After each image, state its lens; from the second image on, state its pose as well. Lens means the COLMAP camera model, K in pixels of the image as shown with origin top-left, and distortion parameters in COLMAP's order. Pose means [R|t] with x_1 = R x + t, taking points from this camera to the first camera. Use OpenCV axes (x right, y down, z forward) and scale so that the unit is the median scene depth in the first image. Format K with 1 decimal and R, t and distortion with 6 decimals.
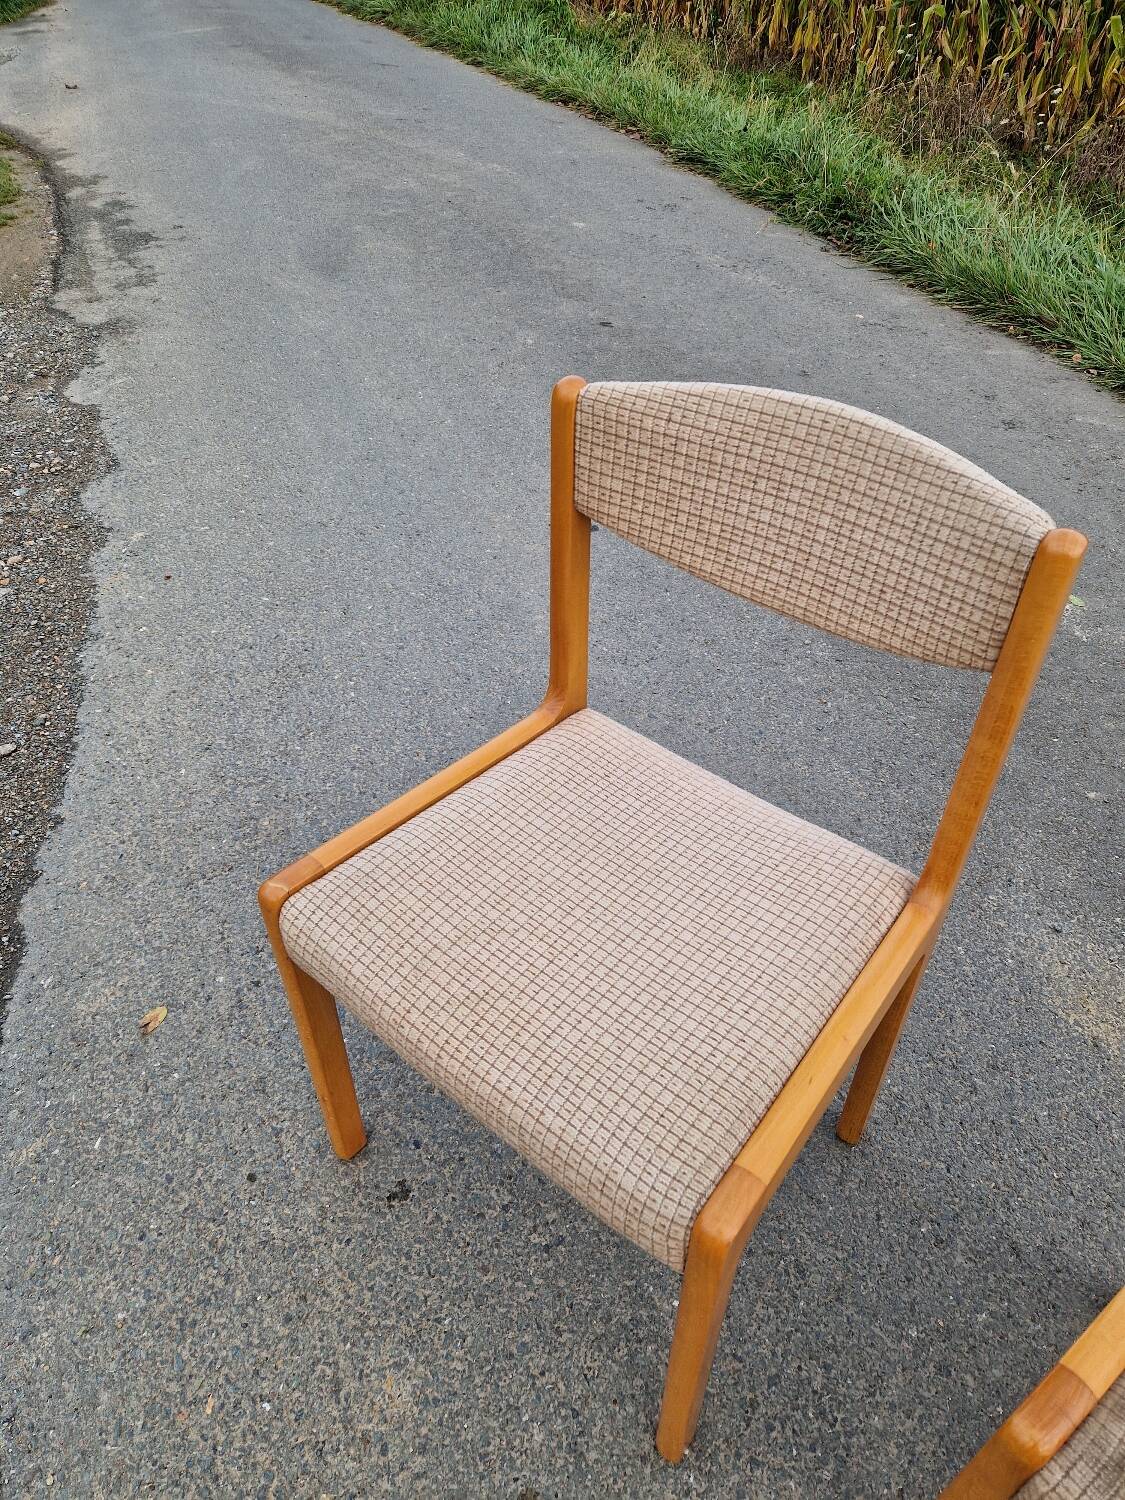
lens RADIAL K [[999.5, 0, 563.8], [0, 999.5, 755.2], [0, 0, 1]] dist [0.066513, -0.053142]
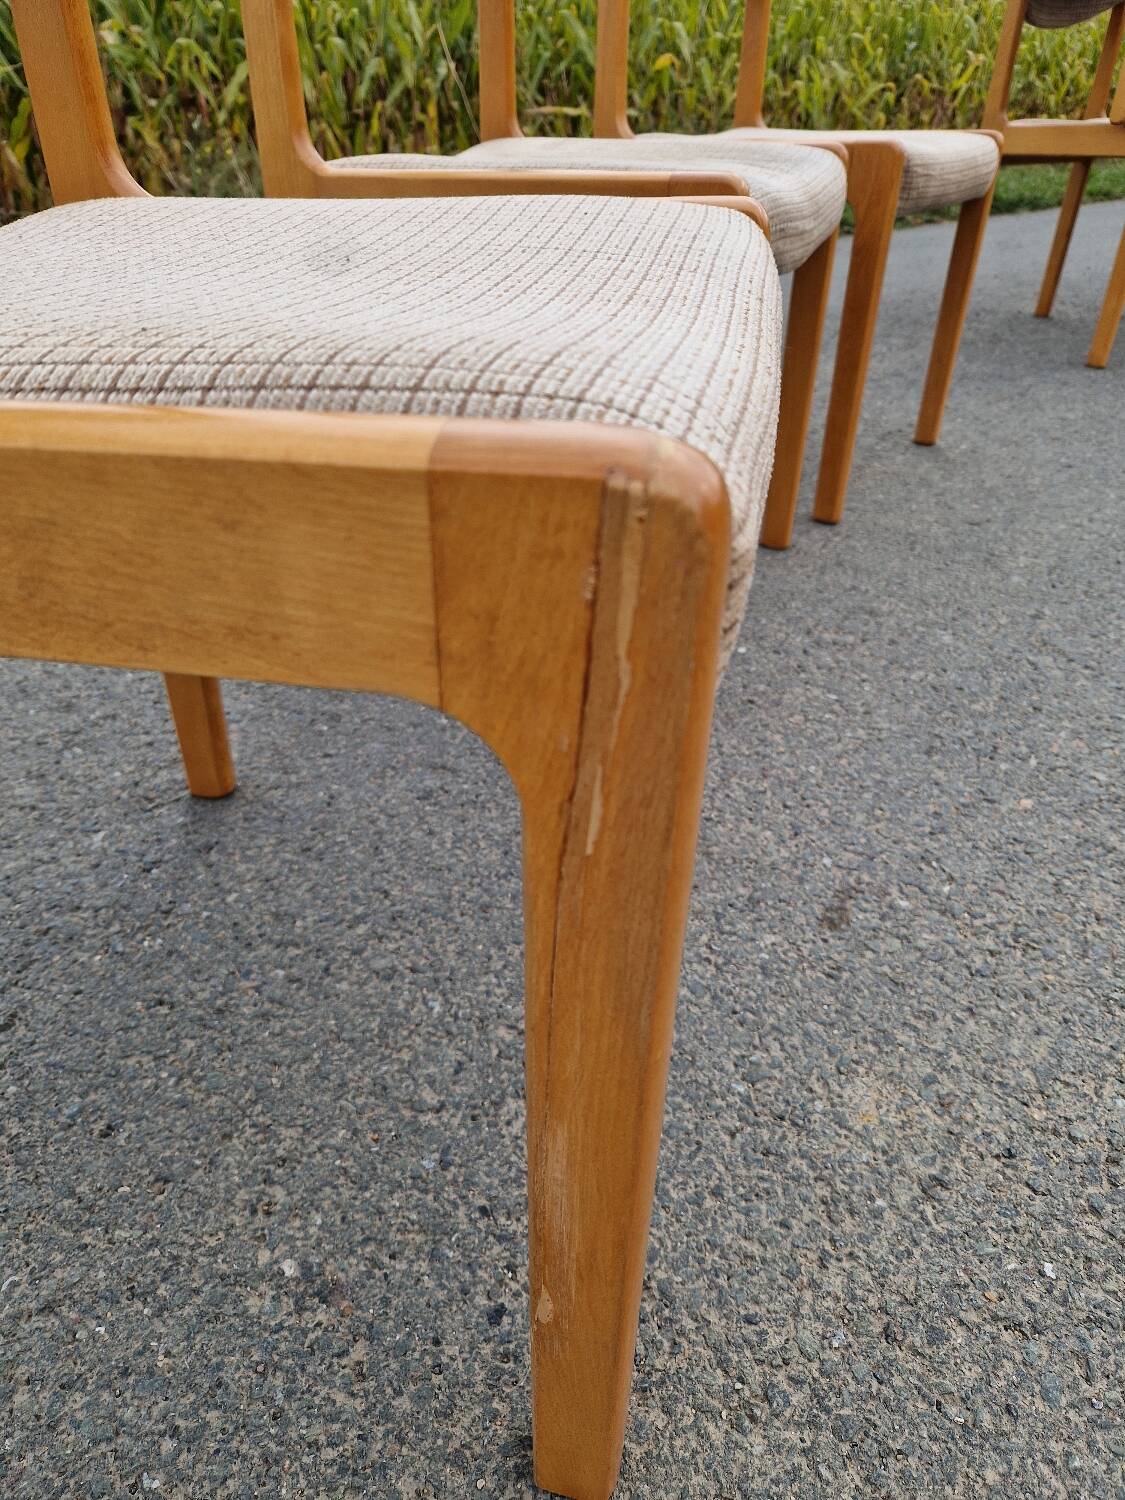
lens RADIAL K [[999.5, 0, 572.3], [0, 999.5, 760.9], [0, 0, 1]] dist [0.066513, -0.053142]
pose [[-0.480403, -0.521519, 0.705147, -0.230458], [0.547905, 0.449349, 0.705610, -0.002030], [-0.684846, 0.725330, 0.069874, 0.528111]]
